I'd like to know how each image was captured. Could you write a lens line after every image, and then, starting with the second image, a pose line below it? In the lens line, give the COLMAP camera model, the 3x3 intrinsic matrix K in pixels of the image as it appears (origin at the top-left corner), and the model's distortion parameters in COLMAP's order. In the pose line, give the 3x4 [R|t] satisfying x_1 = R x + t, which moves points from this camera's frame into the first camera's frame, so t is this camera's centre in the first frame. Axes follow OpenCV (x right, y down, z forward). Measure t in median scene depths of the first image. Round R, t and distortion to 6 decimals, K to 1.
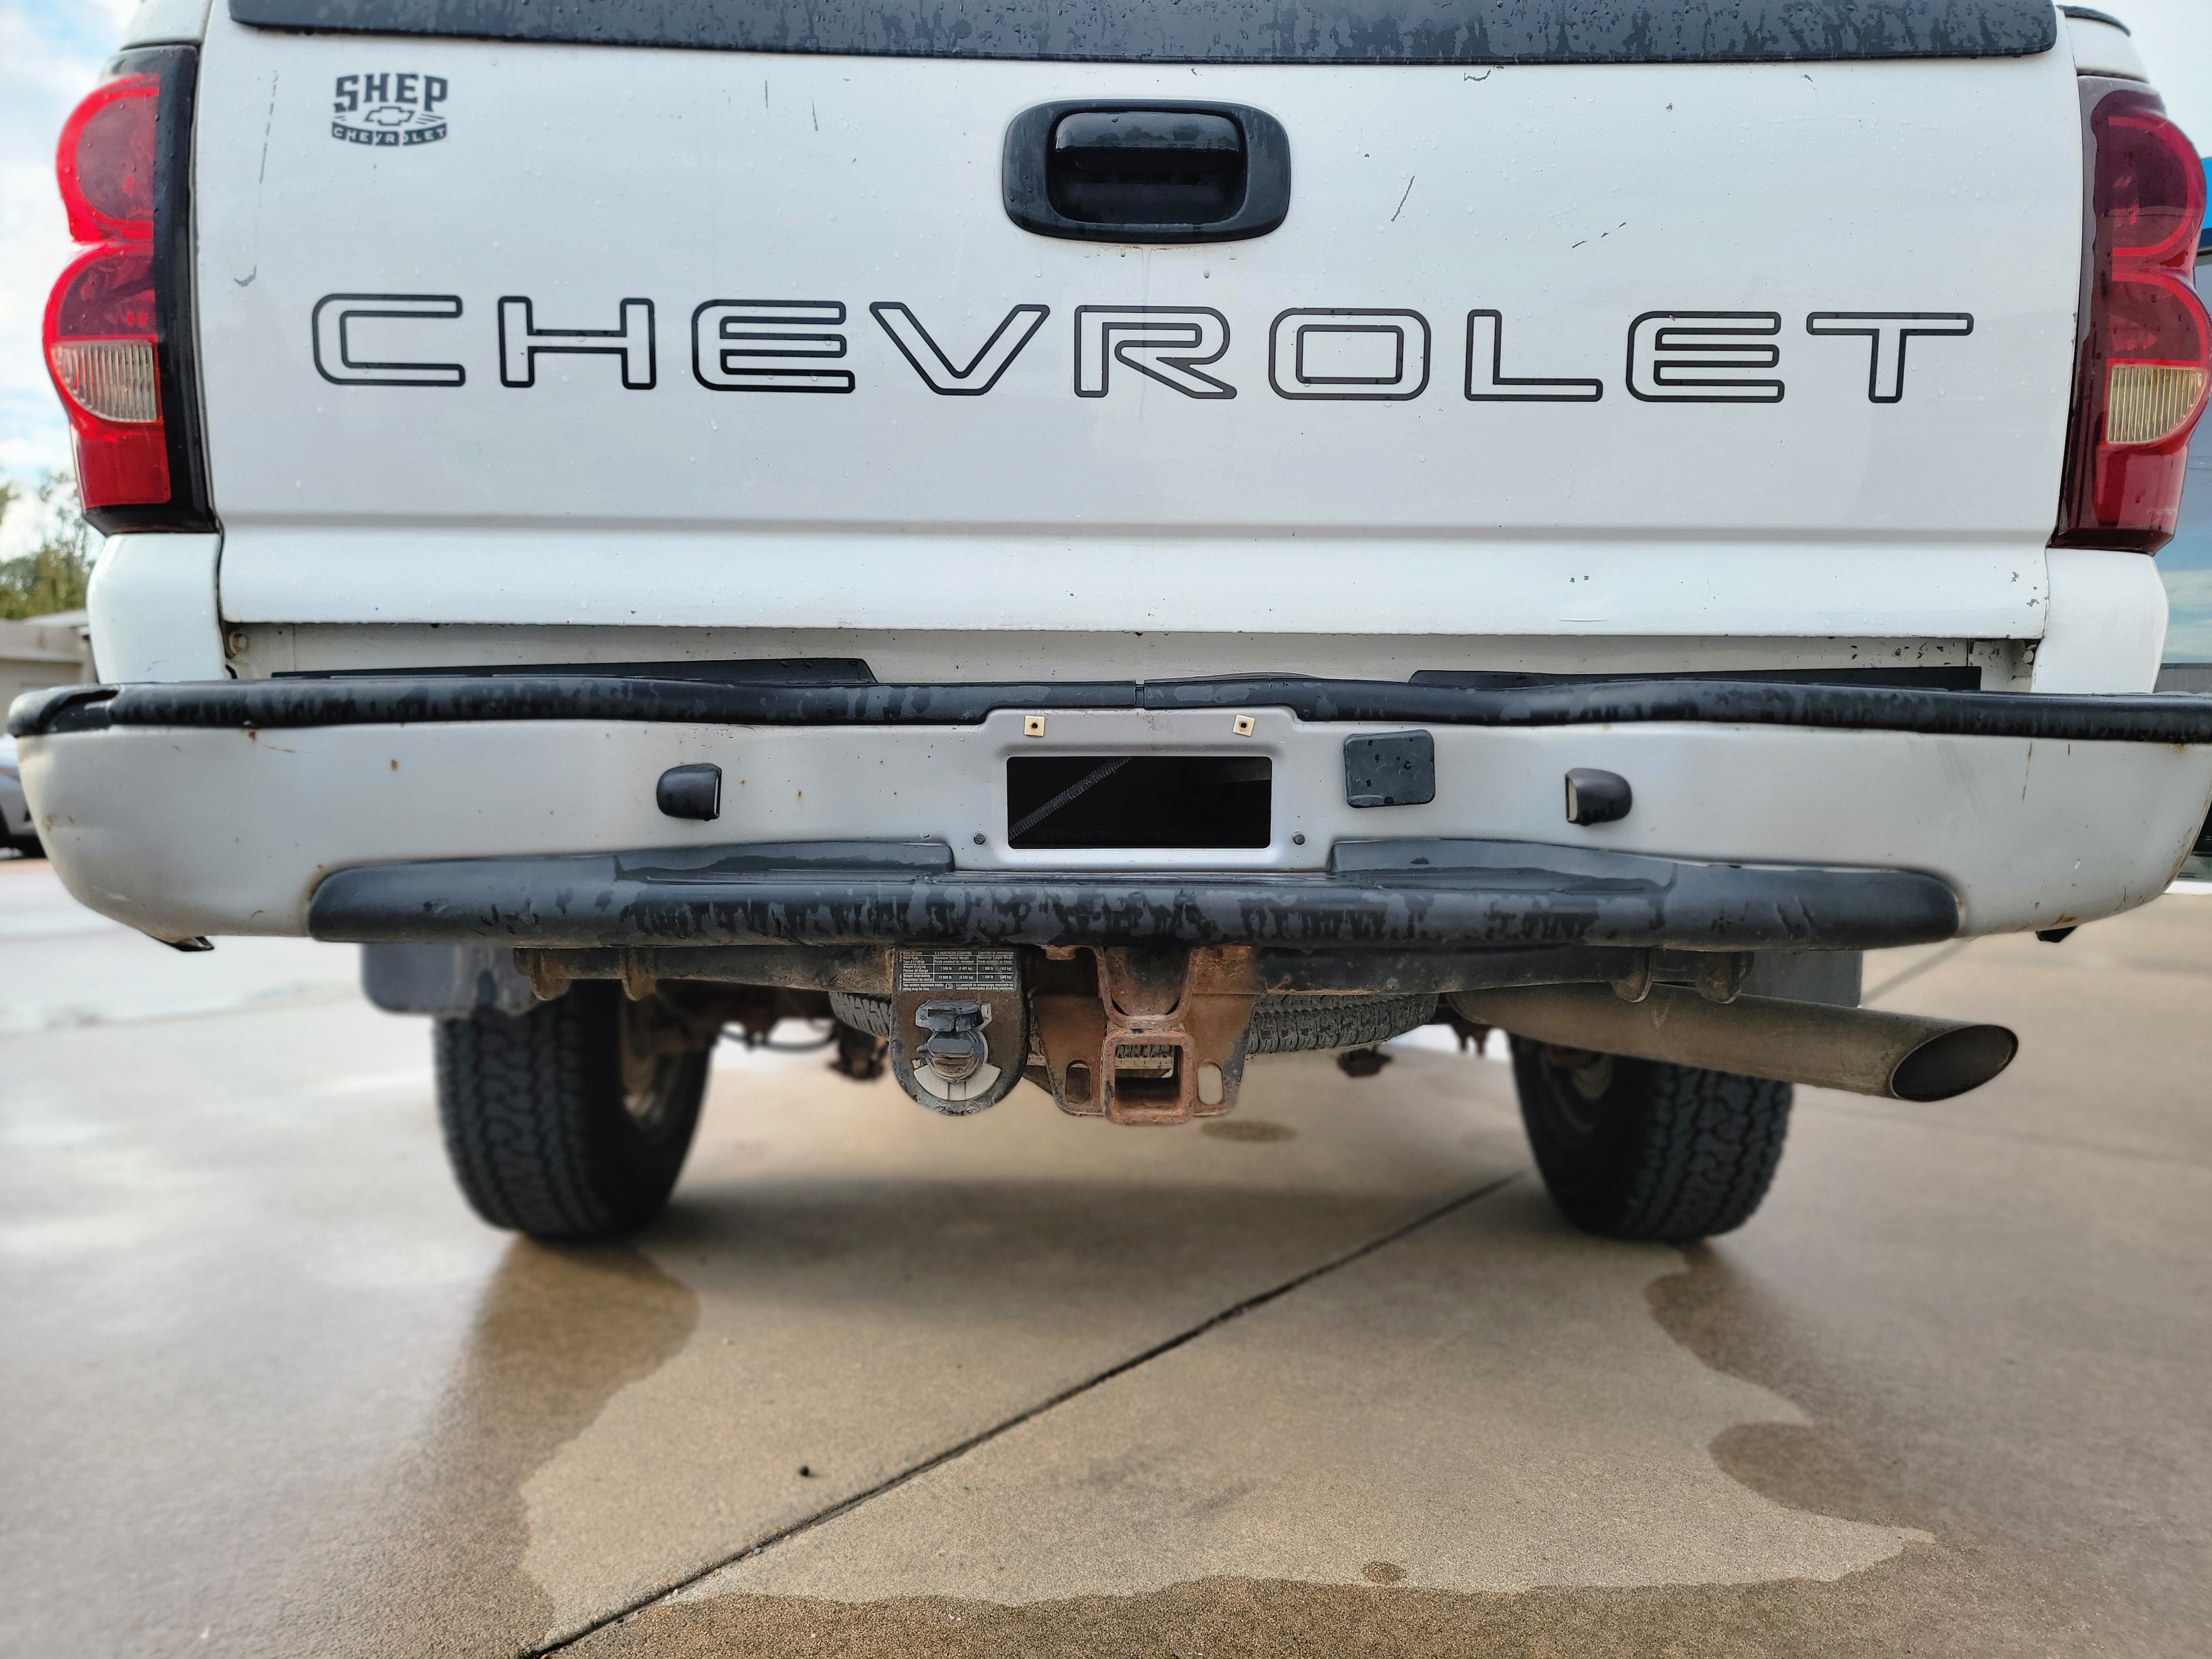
lens RADIAL K [[1524.6, 0, 1118.5], [0, 1524.6, 823.1], [0, 0, 1]] dist [0.084673, -0.075982]
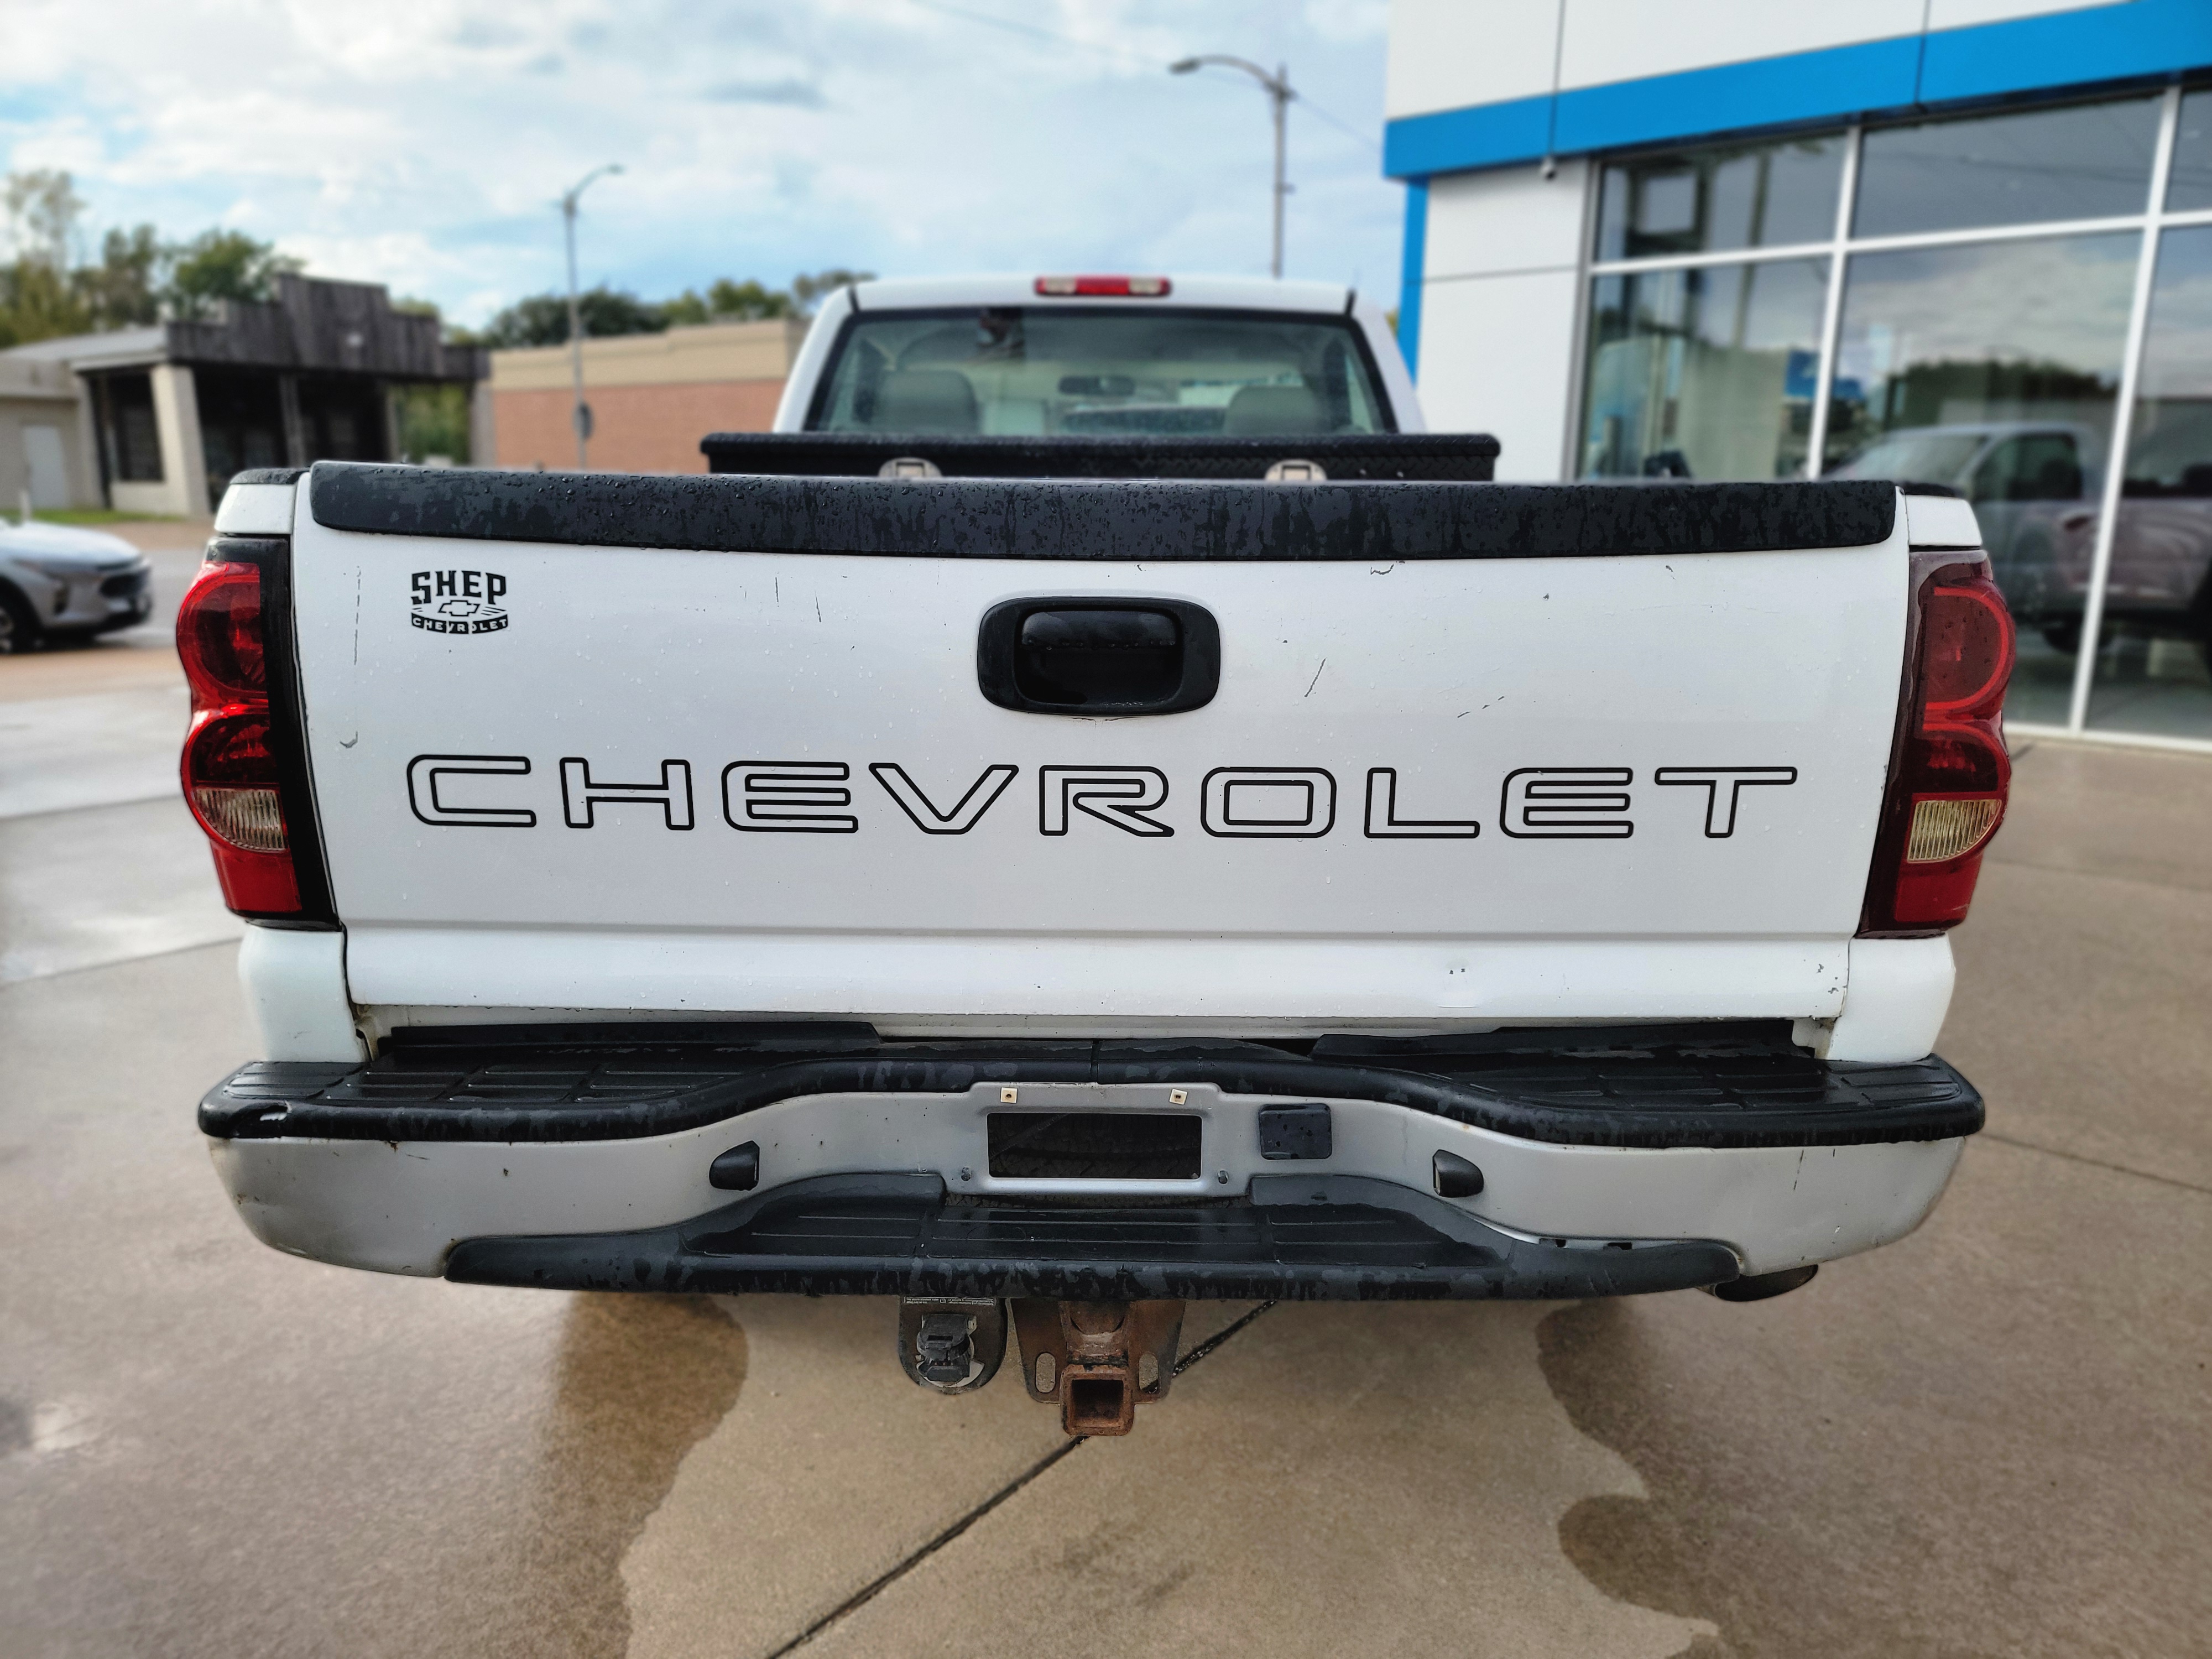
lens RADIAL K [[1521.6, 0, 1103.8], [0, 1521.6, 833.3], [0, 0, 1]] dist [0.090497, -0.081411]
pose [[0.999835, 0.003832, -0.017745, 0.042157], [-0.000438, 0.982280, 0.187419, -0.493708], [0.018149, -0.187380, 0.982120, -0.170224]]
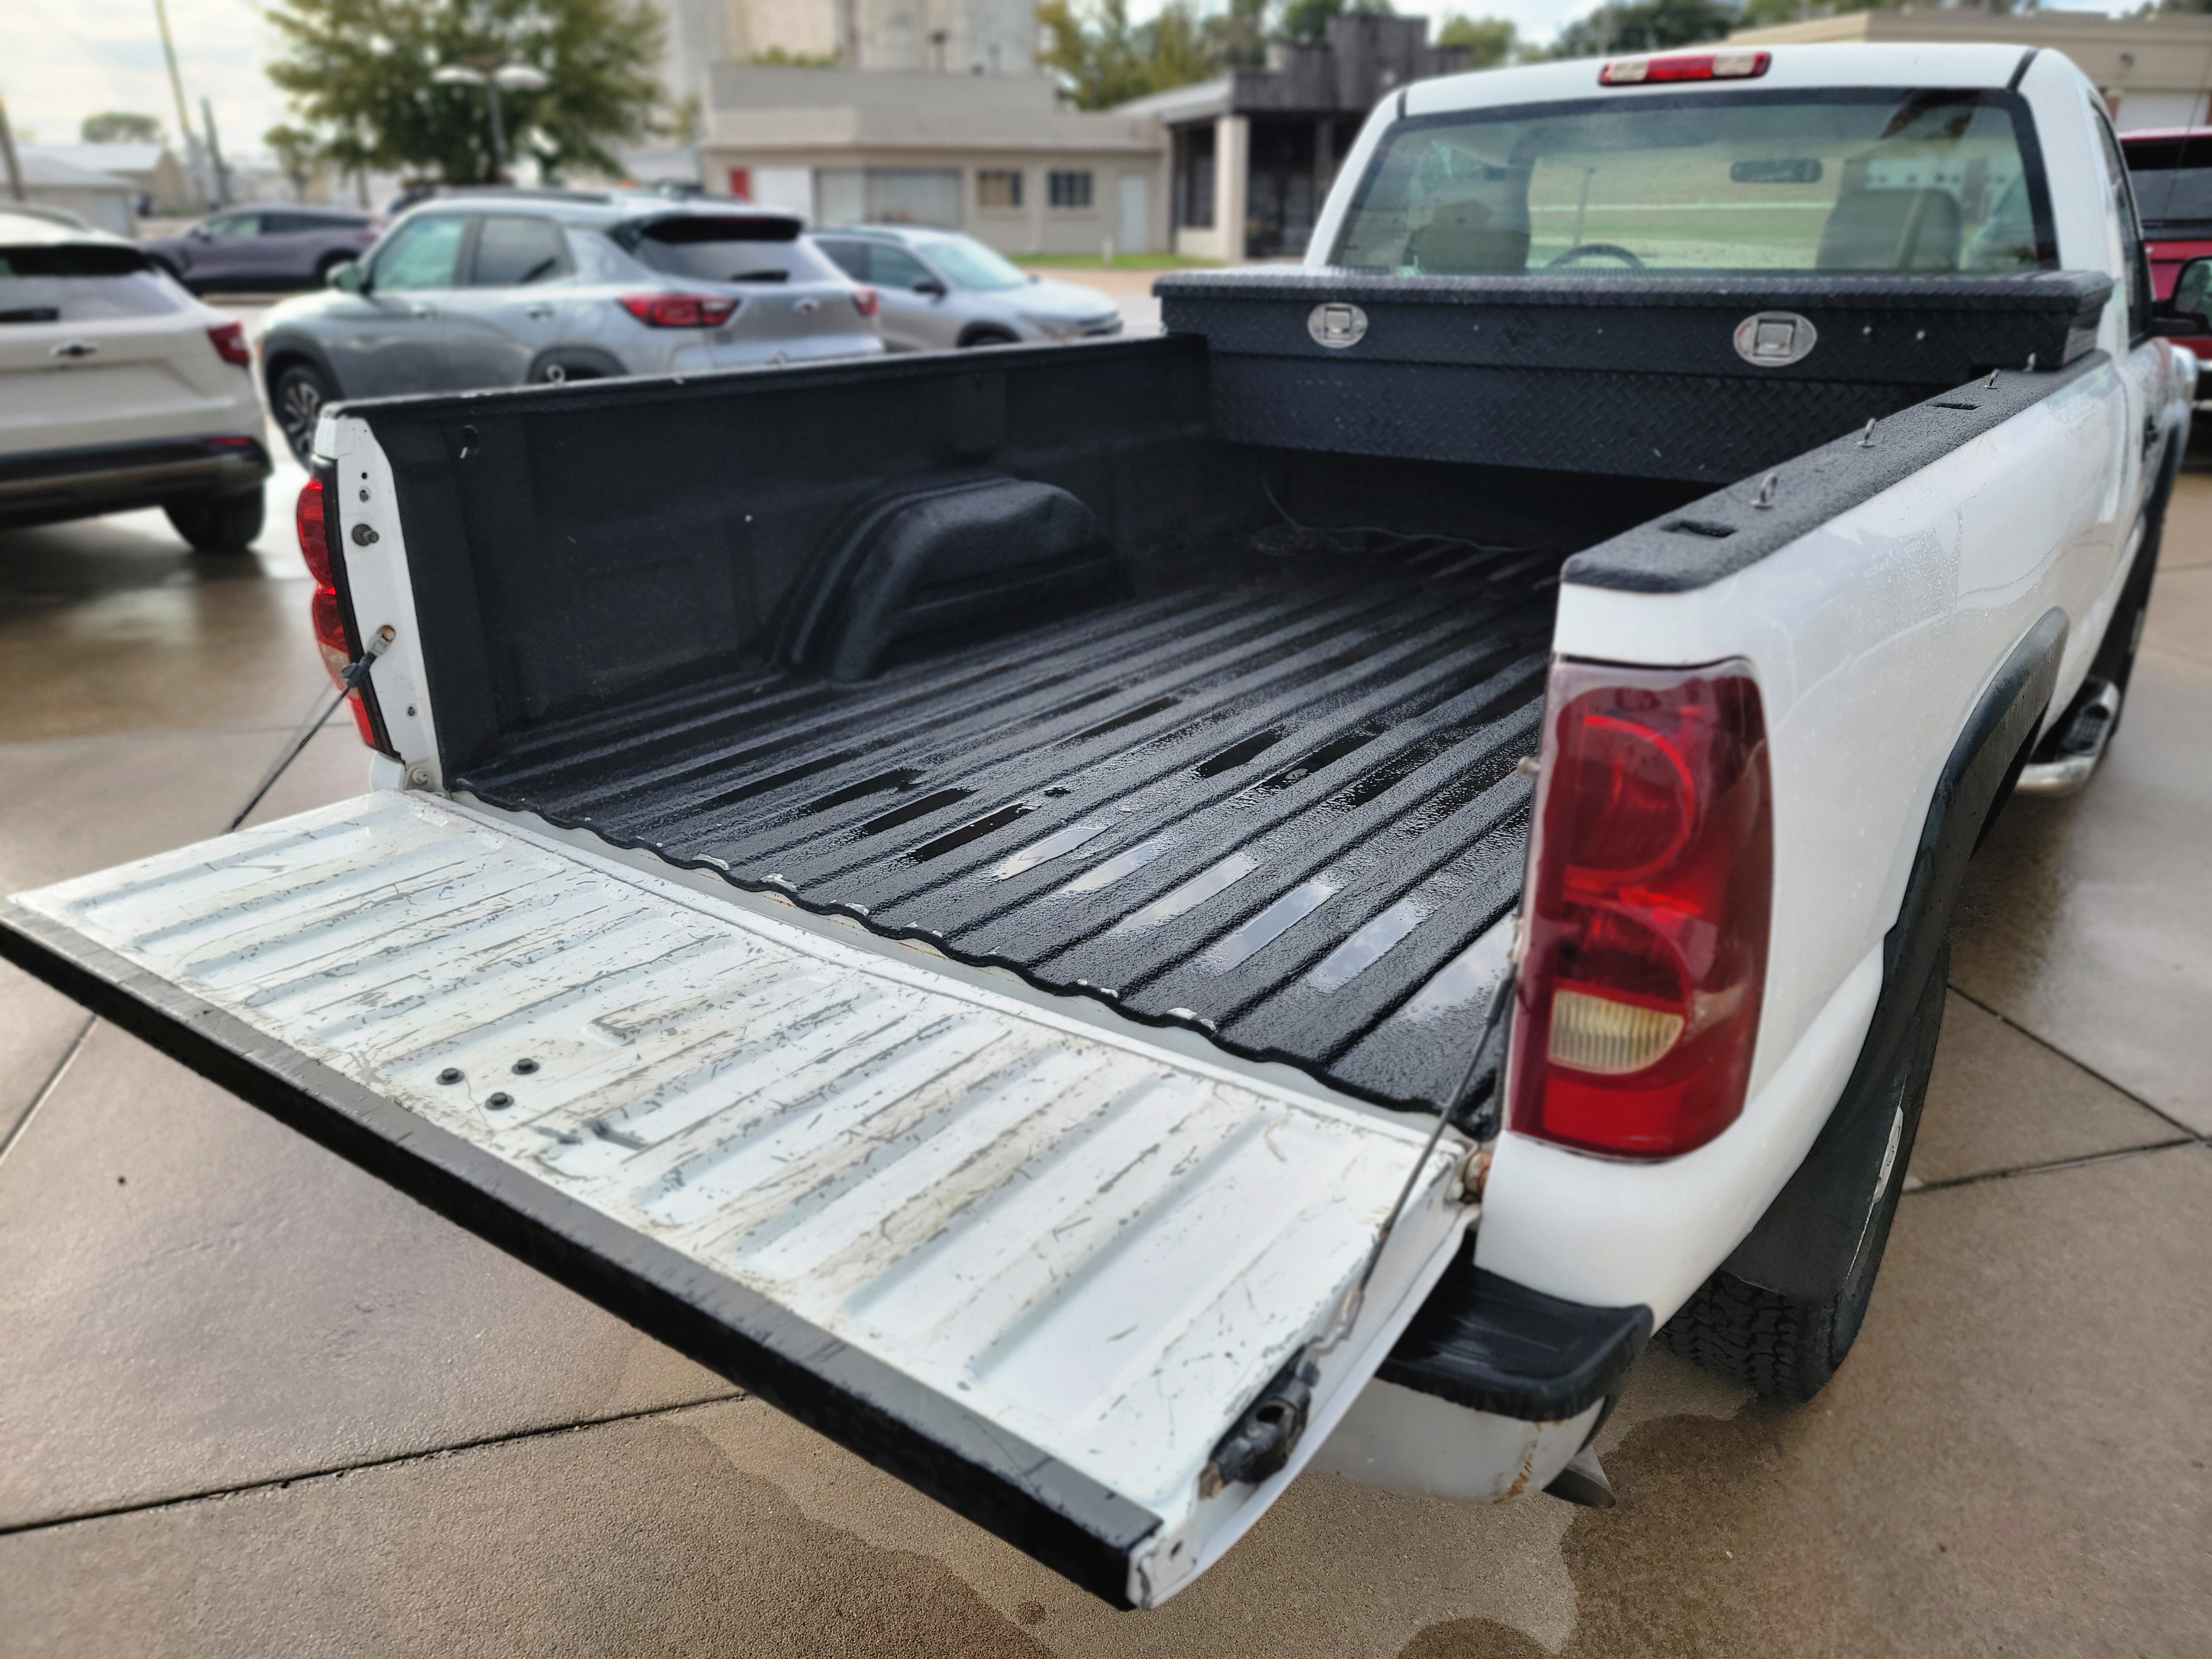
lens RADIAL K [[1533.9, 0, 1099.4], [0, 1533.9, 833.0], [0, 0, 1]] dist [0.078117, -0.065159]
pose [[0.801143, 0.214639, -0.558658, 0.909867], [-0.013592, 0.939759, 0.341569, -0.676953], [0.598318, -0.266053, 0.755799, 0.207084]]
